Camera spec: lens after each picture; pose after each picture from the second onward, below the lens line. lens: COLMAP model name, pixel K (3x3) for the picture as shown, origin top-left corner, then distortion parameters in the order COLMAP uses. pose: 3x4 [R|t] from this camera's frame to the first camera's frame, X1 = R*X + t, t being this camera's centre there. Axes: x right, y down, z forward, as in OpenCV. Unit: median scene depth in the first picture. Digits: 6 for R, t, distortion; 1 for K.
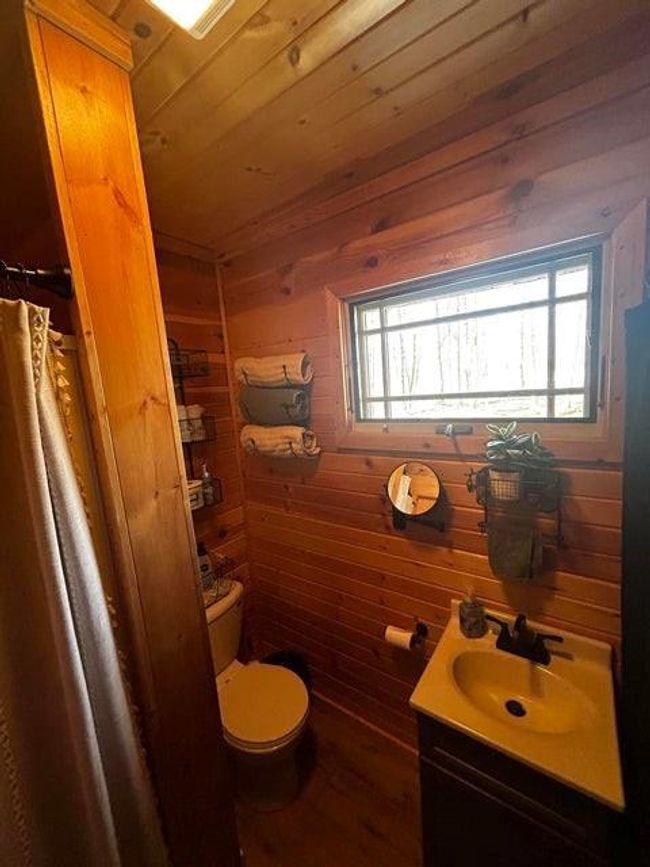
lens RADIAL K [[348.4, 0, 326.7], [0, 348.4, 433.0], [0, 0, 1]] dist [-0.006859, 0.000975]
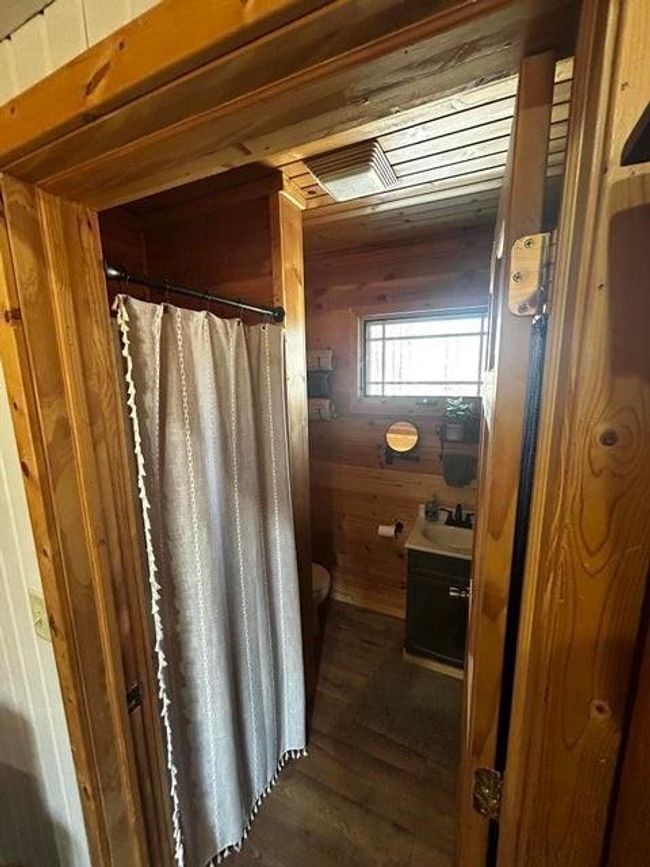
lens RADIAL K [[348.4, 0, 324.7], [0, 348.4, 434.2], [0, 0, 1]] dist [-0.006859, 0.000975]
pose [[0.981329, 0.027281, 0.190390, -0.390589], [-0.032748, 0.999135, 0.025626, 0.103753], [-0.189527, -0.031383, 0.981374, -0.515446]]
